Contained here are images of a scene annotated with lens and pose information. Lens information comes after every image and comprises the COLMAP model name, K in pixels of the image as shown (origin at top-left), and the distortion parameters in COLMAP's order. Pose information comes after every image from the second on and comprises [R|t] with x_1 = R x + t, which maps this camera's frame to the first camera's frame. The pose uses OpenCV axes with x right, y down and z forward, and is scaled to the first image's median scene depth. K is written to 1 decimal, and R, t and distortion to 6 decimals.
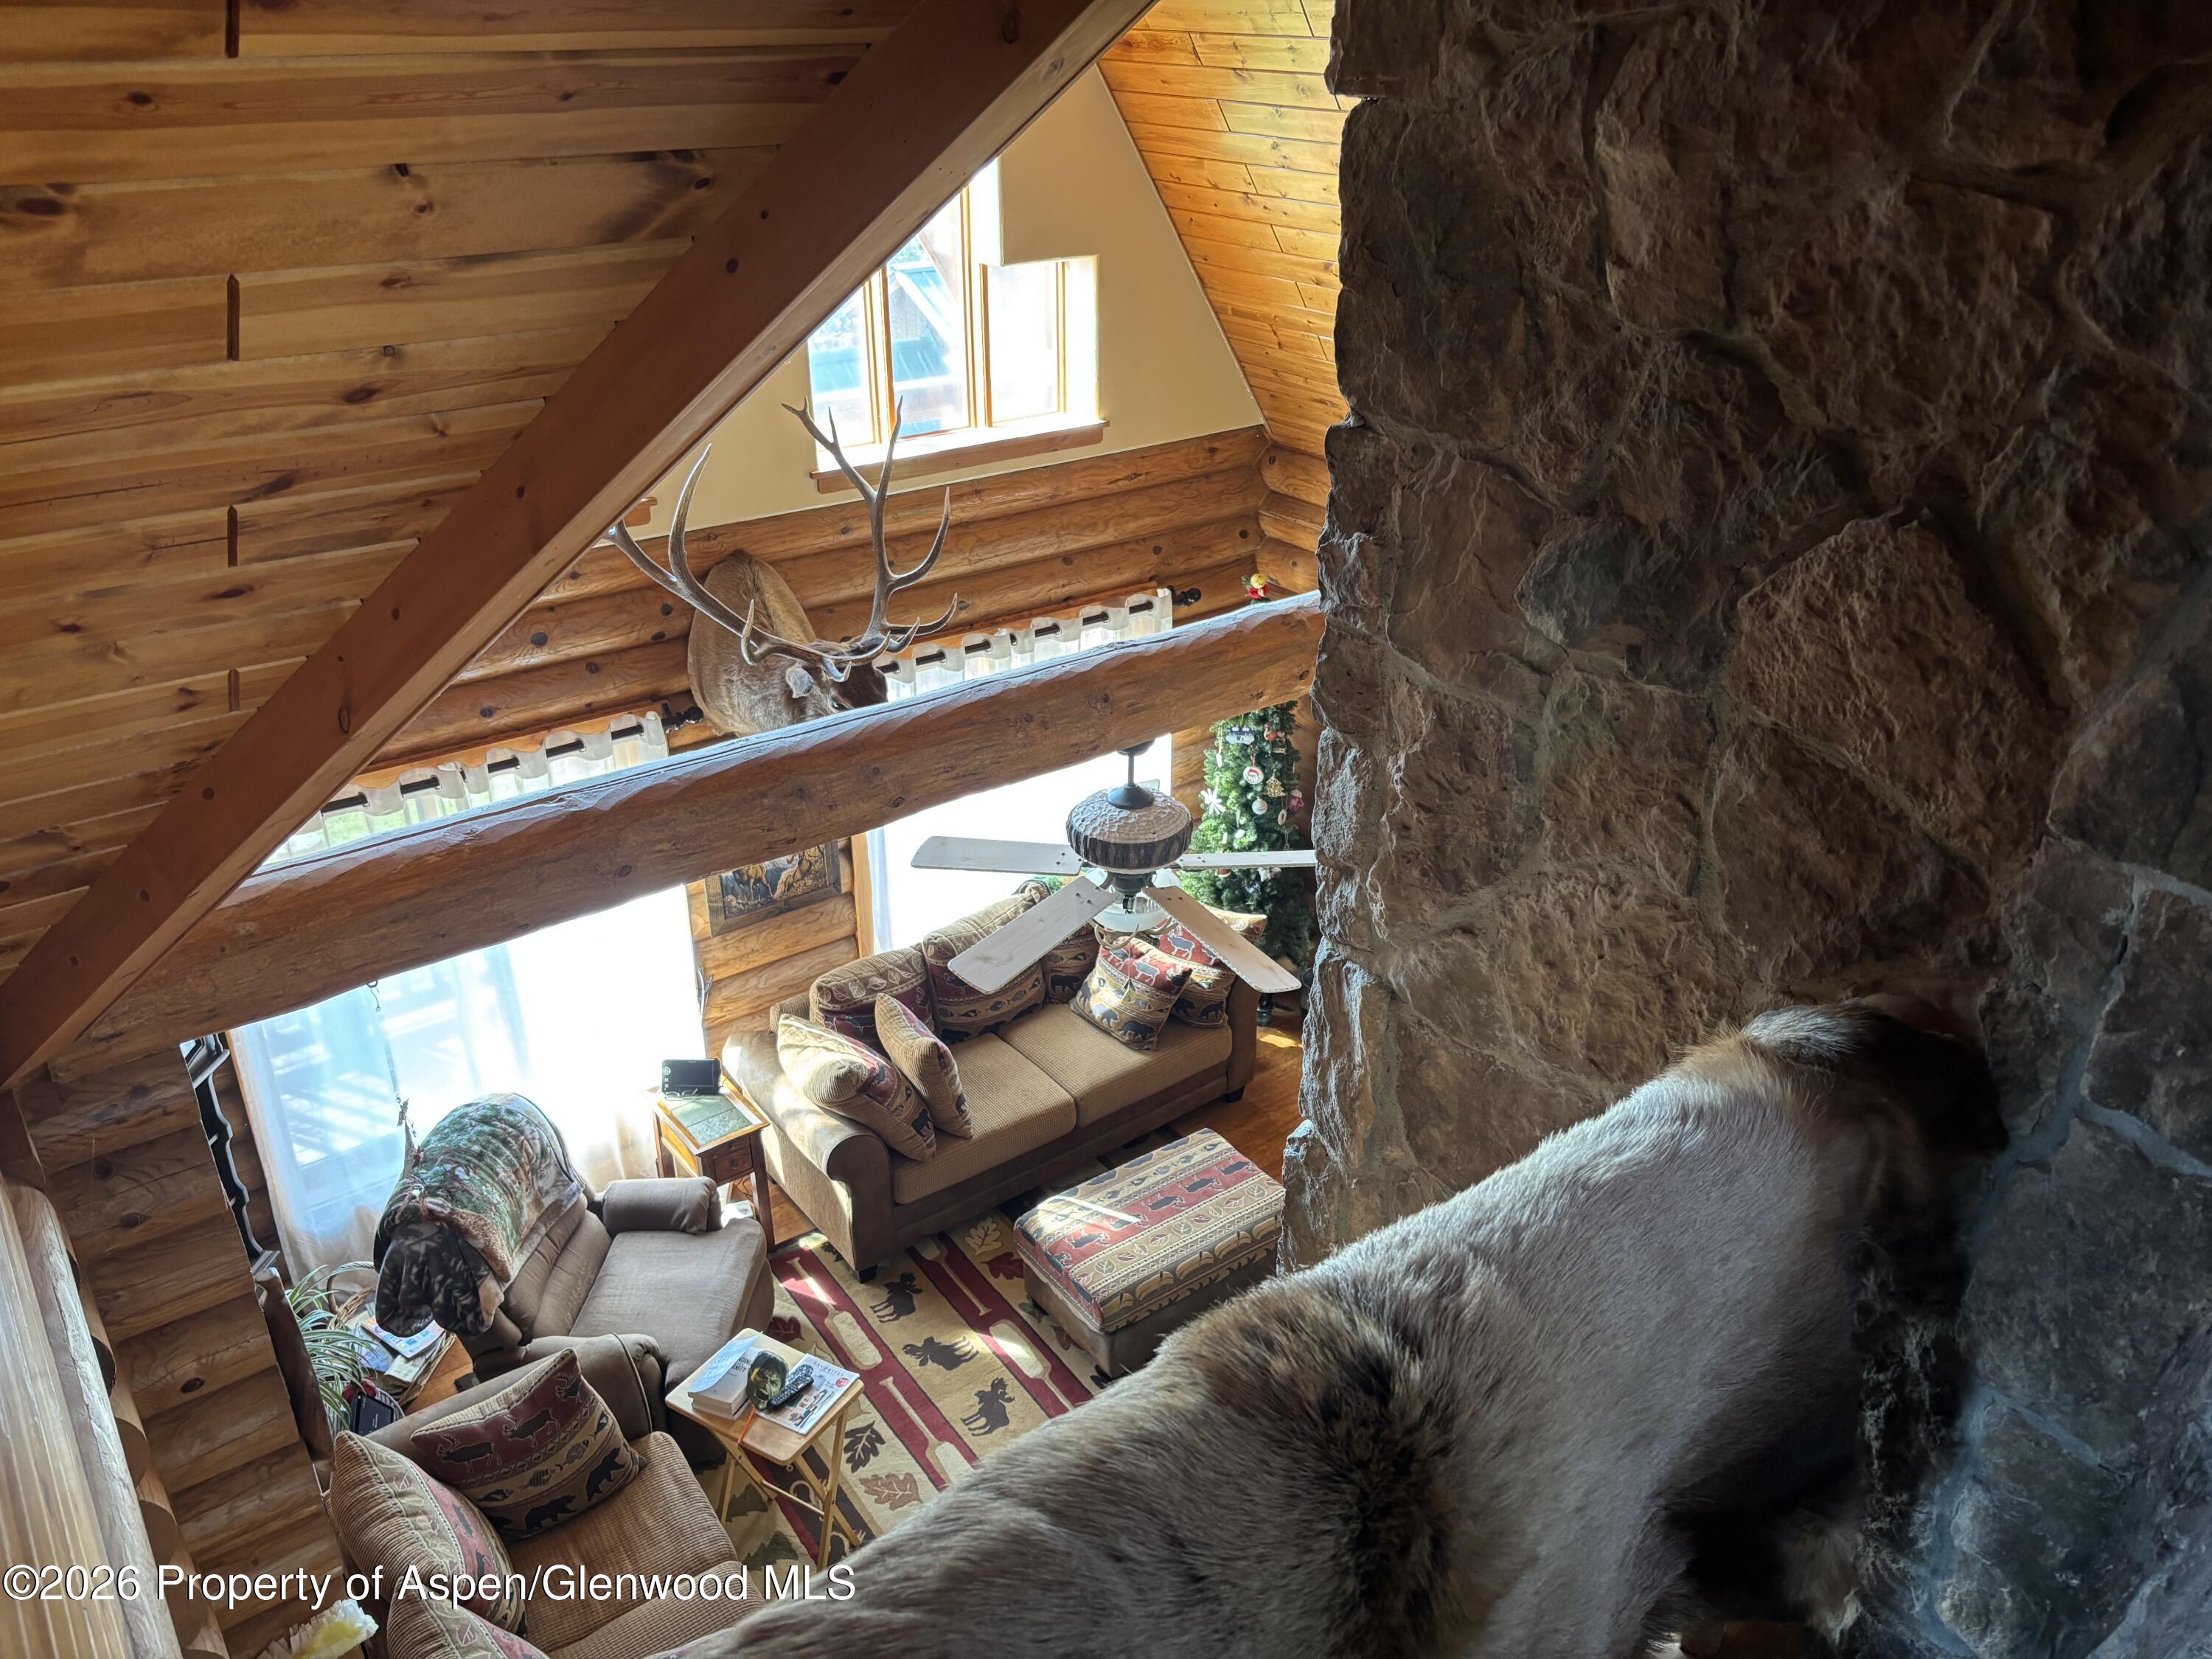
lens RADIAL K [[1659.9, 0, 1106.0], [0, 1659.9, 829.5], [0, 0, 1]] dist [0.160729, -0.303311]
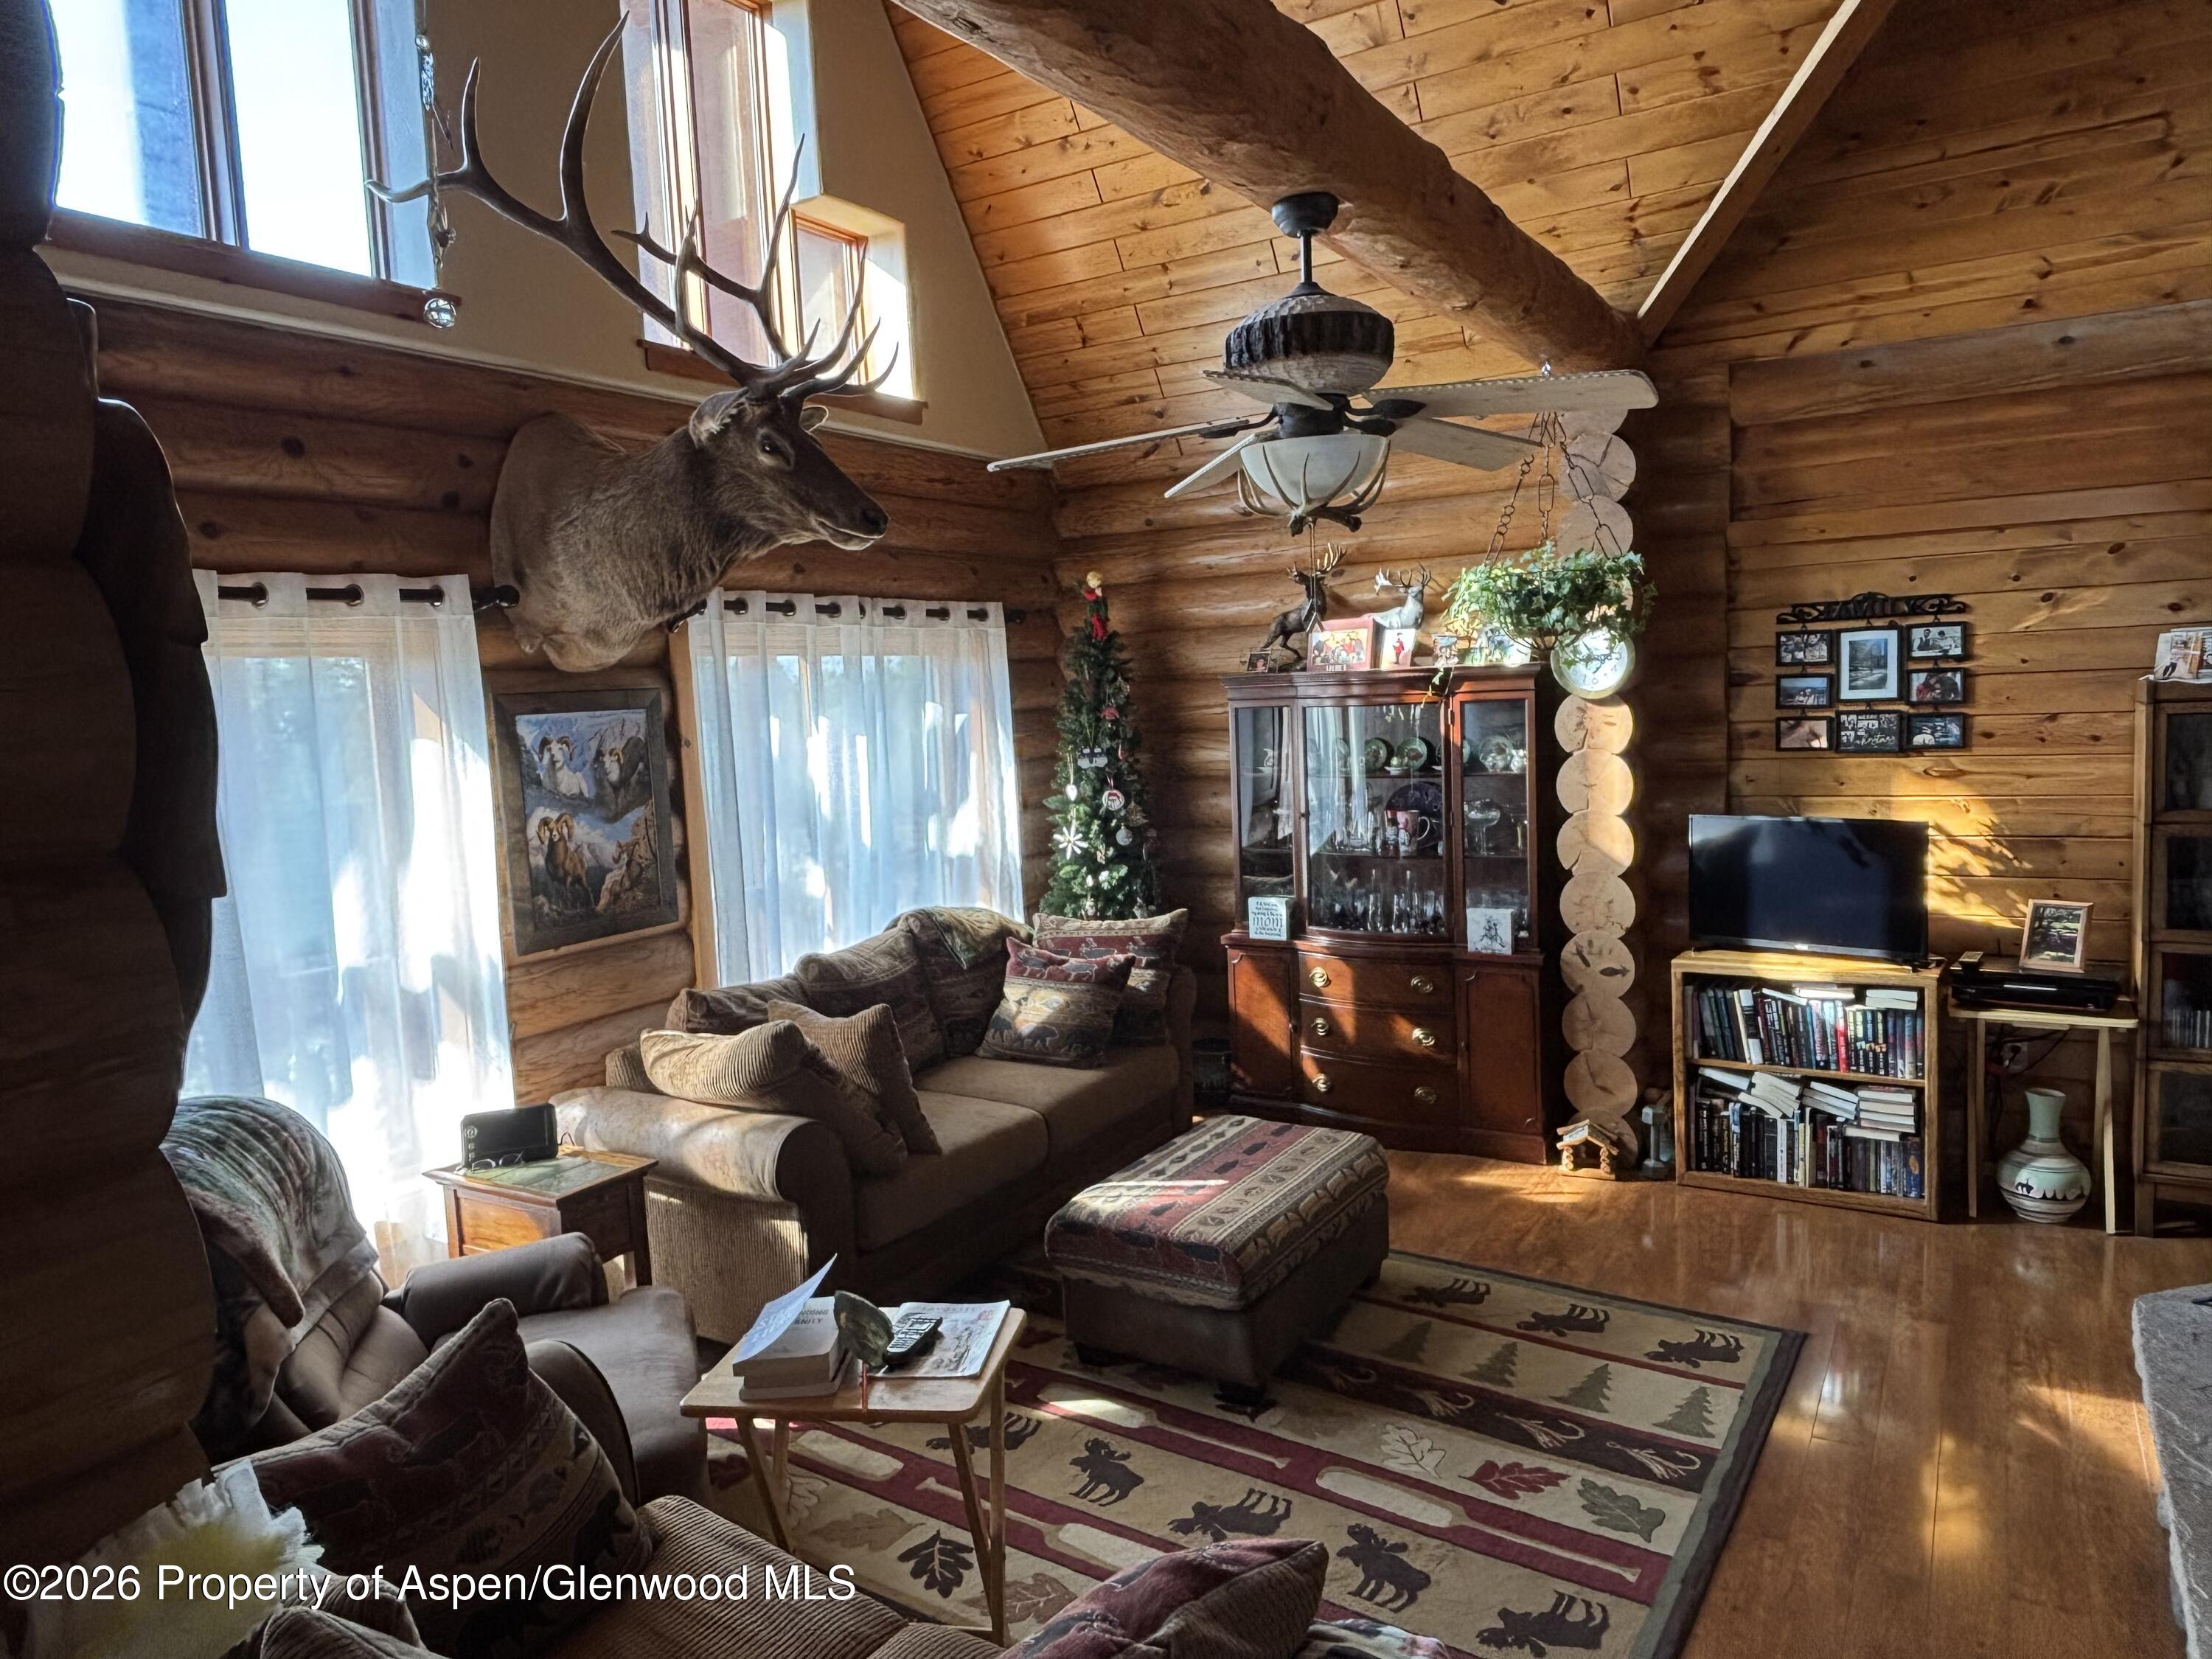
lens RADIAL K [[1409.8, 0, 1106.0], [0, 1409.8, 829.5], [0, 0, 1]] dist [0.060473, -0.100376]
pose [[0.928524, -0.080764, 0.362383, -0.221009], [0.210944, 0.917969, -0.335910, 0.271938], [-0.305527, 0.388343, 0.869392, 0.392176]]
